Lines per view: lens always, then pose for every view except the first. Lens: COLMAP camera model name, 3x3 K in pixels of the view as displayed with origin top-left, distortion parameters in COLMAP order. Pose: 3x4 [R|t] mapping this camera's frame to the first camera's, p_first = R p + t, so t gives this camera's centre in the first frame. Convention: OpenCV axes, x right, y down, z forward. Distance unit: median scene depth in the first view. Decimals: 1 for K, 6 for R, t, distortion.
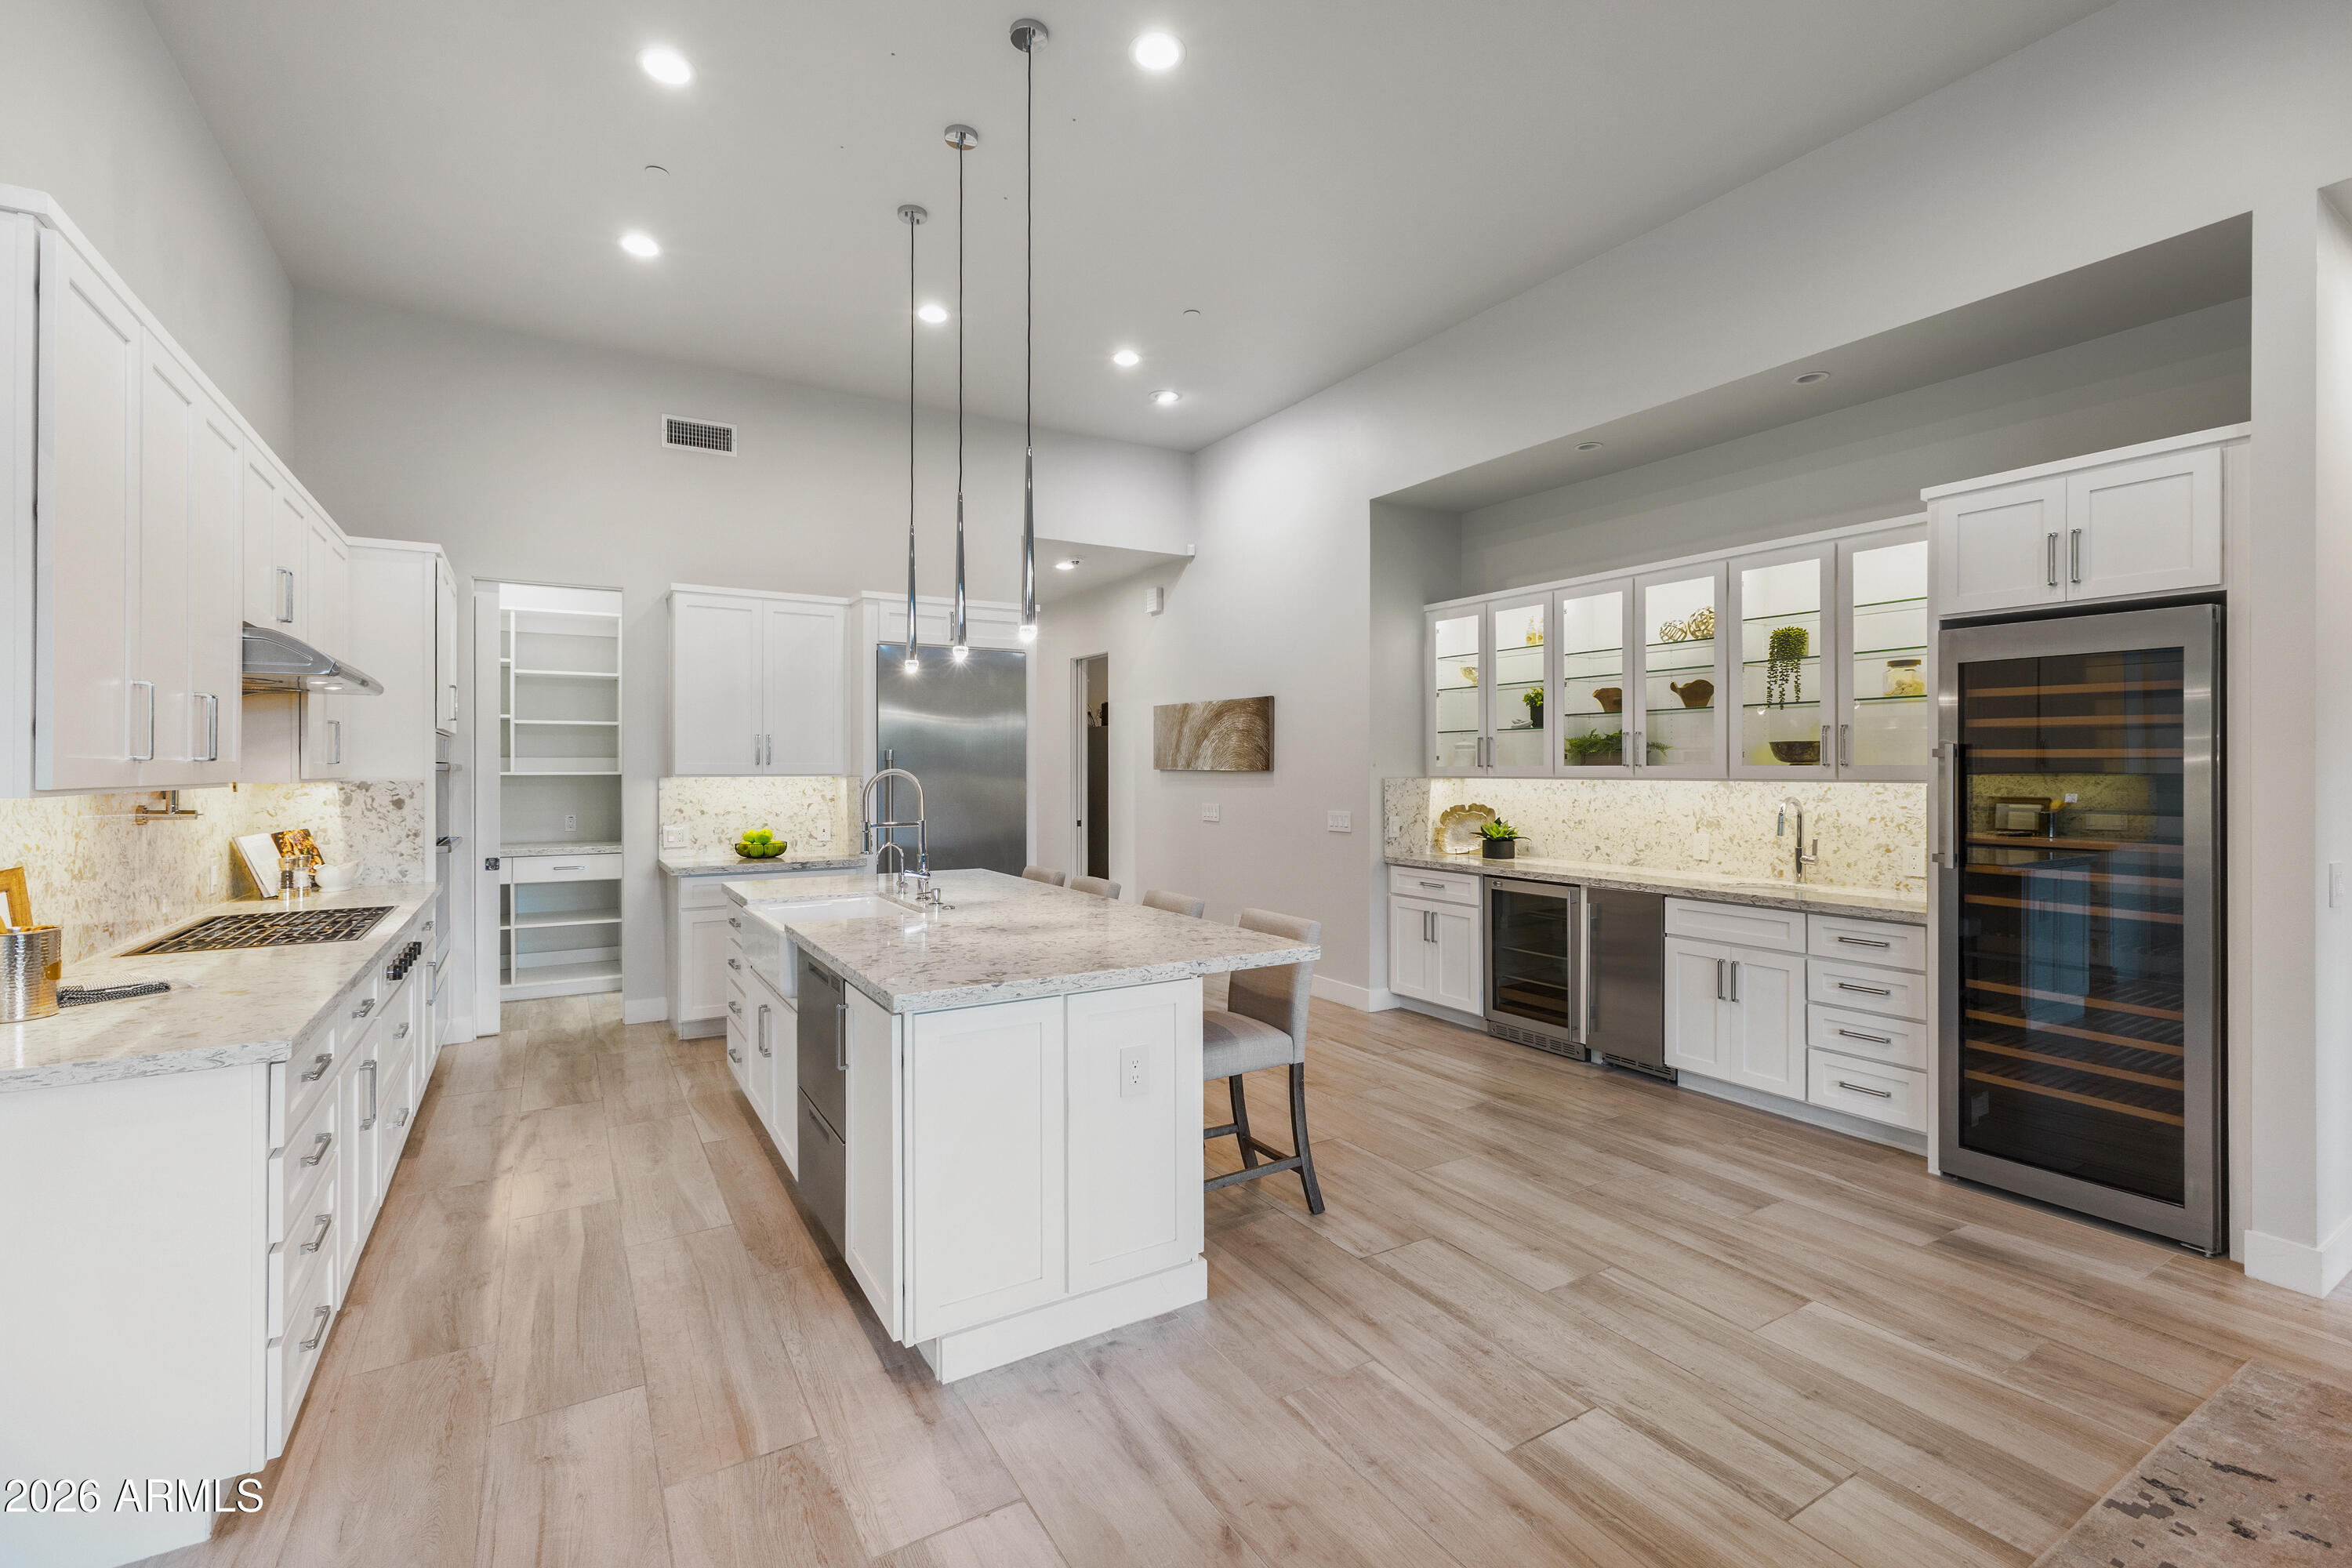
lens RADIAL K [[1029.8, 0, 1172.6], [0, 1029.8, 765.1], [0, 0, 1]] dist [-0.004636, 0.006436]
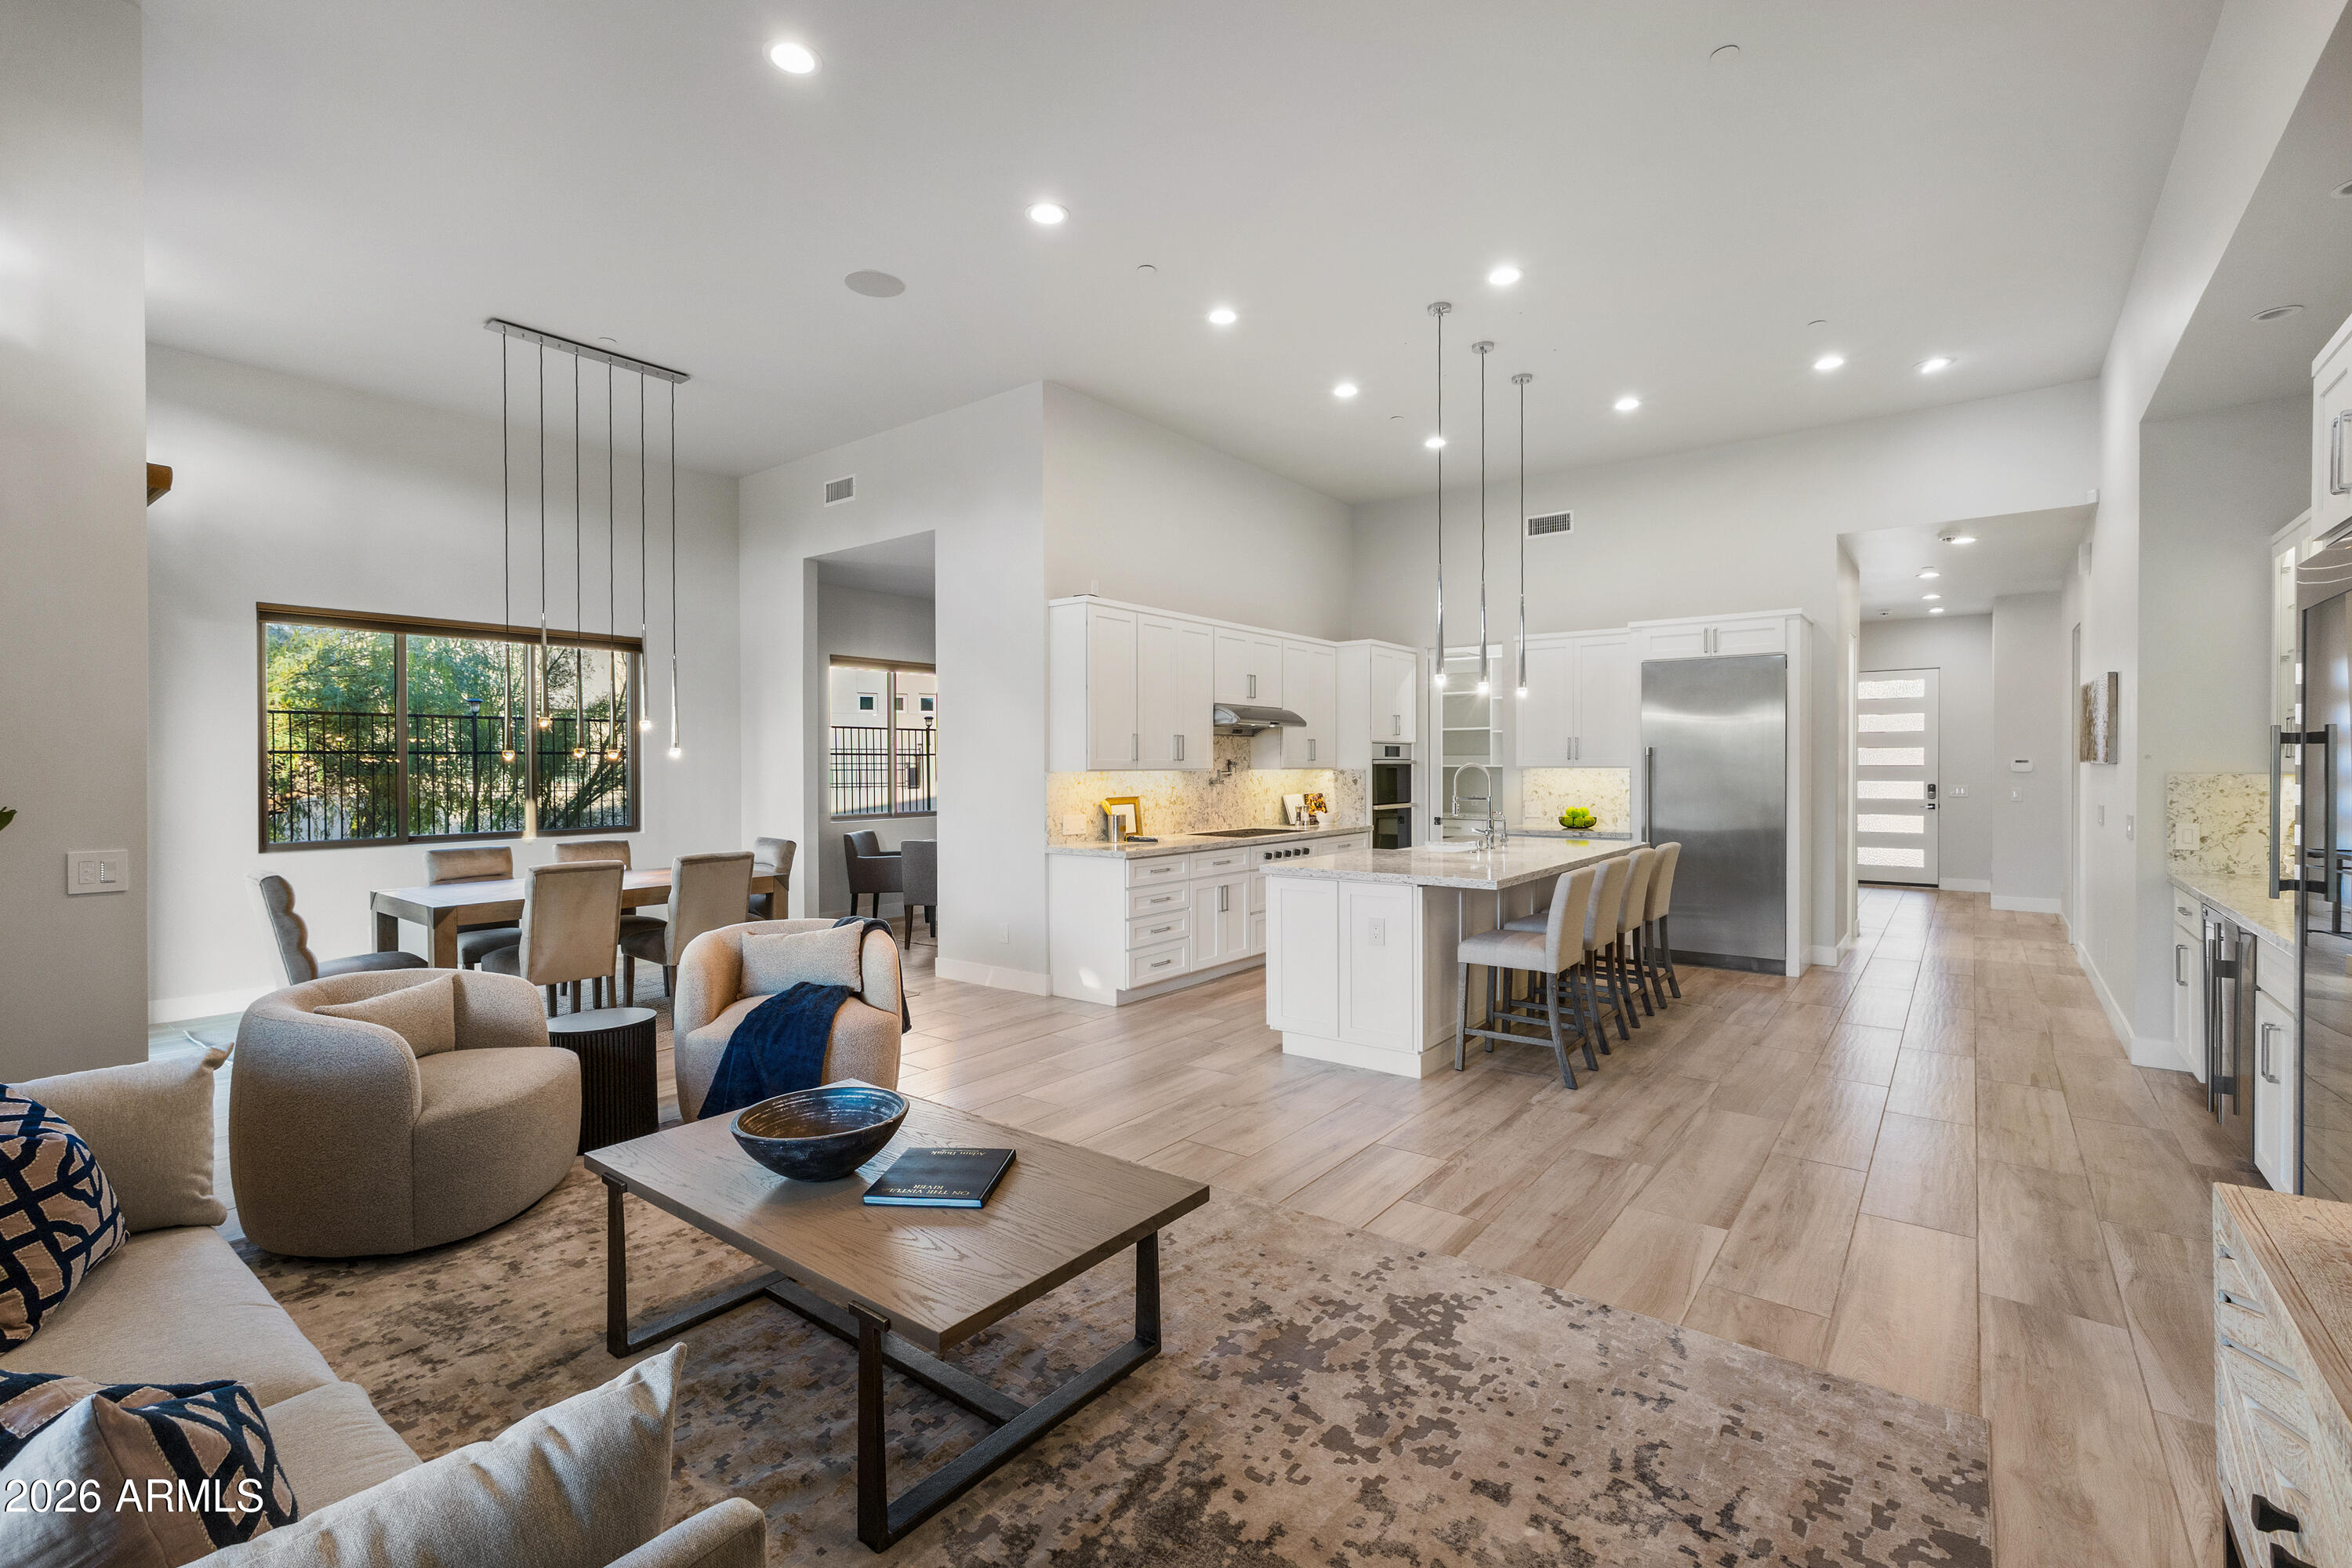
lens RADIAL K [[1029.8, 0, 1189.9], [0, 1029.8, 789.3], [0, 0, 1]] dist [-0.004636, 0.006436]
pose [[0.375053, 0.025092, -0.926664, 0.871404], [0.004170, 0.999578, 0.028754, -0.003724], [0.926994, -0.014648, 0.374790, 0.013202]]
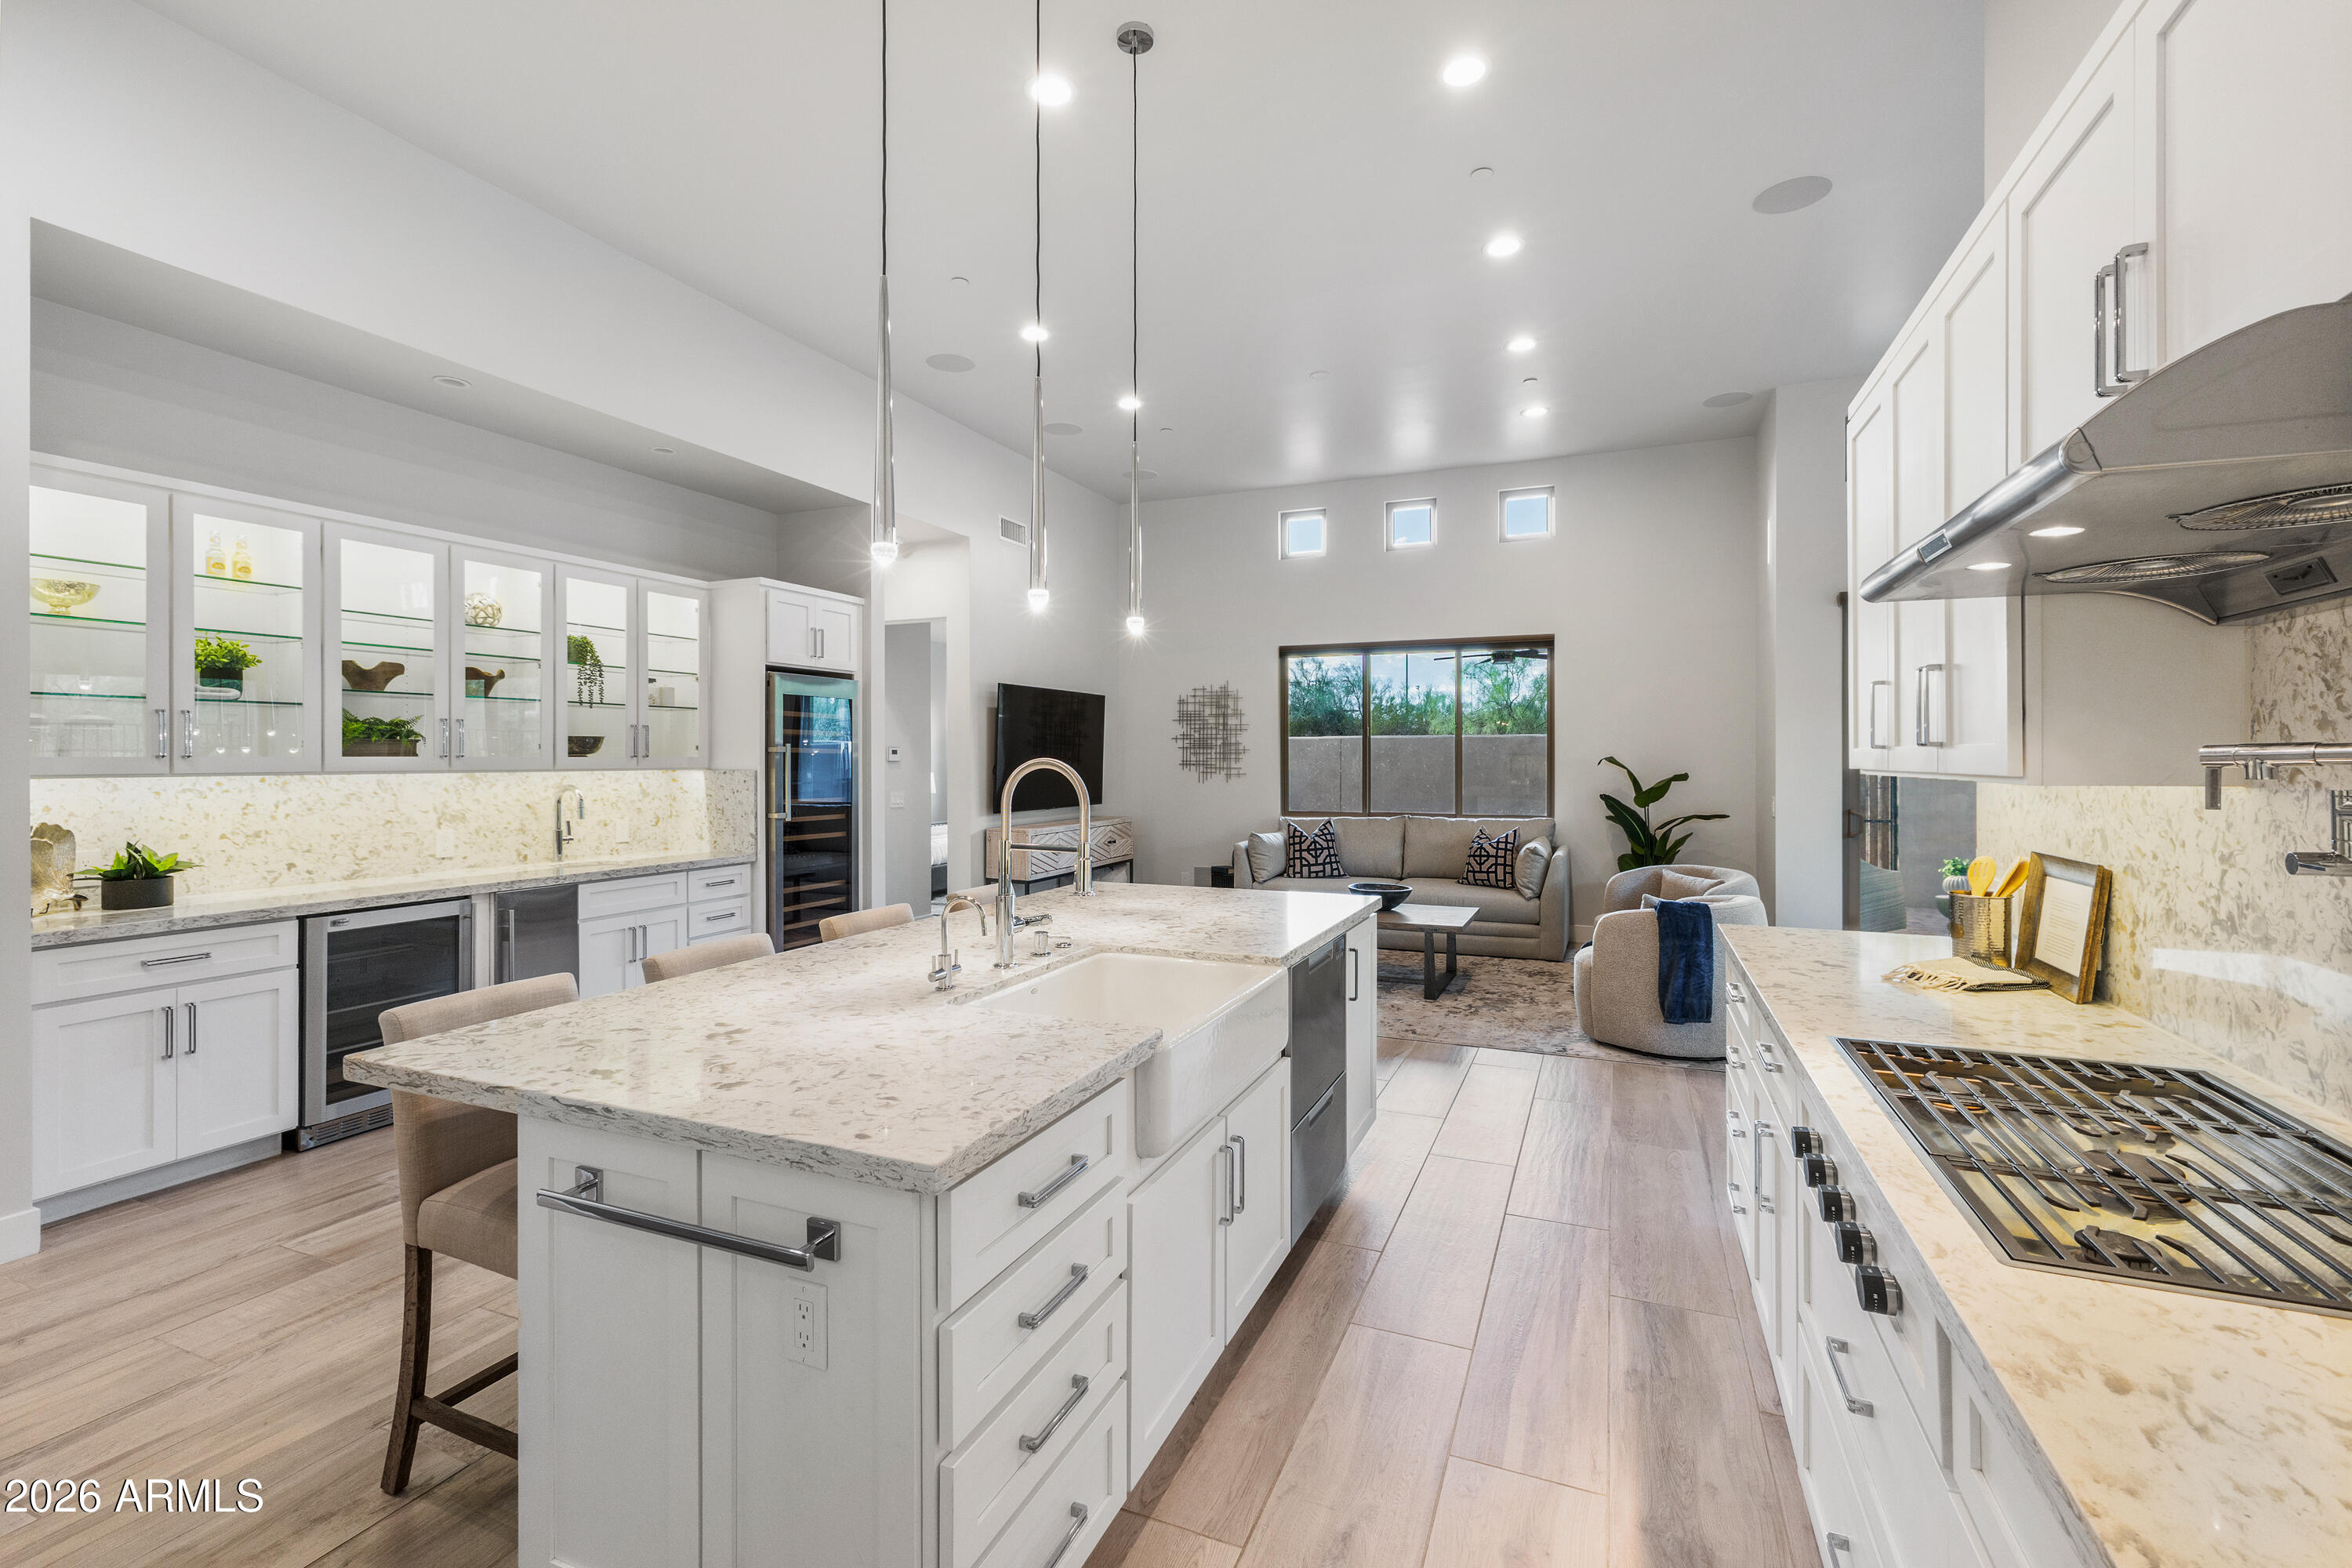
lens RADIAL K [[1029.8, 0, 1179.8], [0, 1029.8, 757.6], [0, 0, 1]] dist [-0.004636, 0.006436]
pose [[-0.587234, 0.002784, 0.809412, -0.705795], [-0.000415, 0.999993, -0.003740, 0.004924], [-0.809417, -0.002532, -0.587229, 1.115038]]
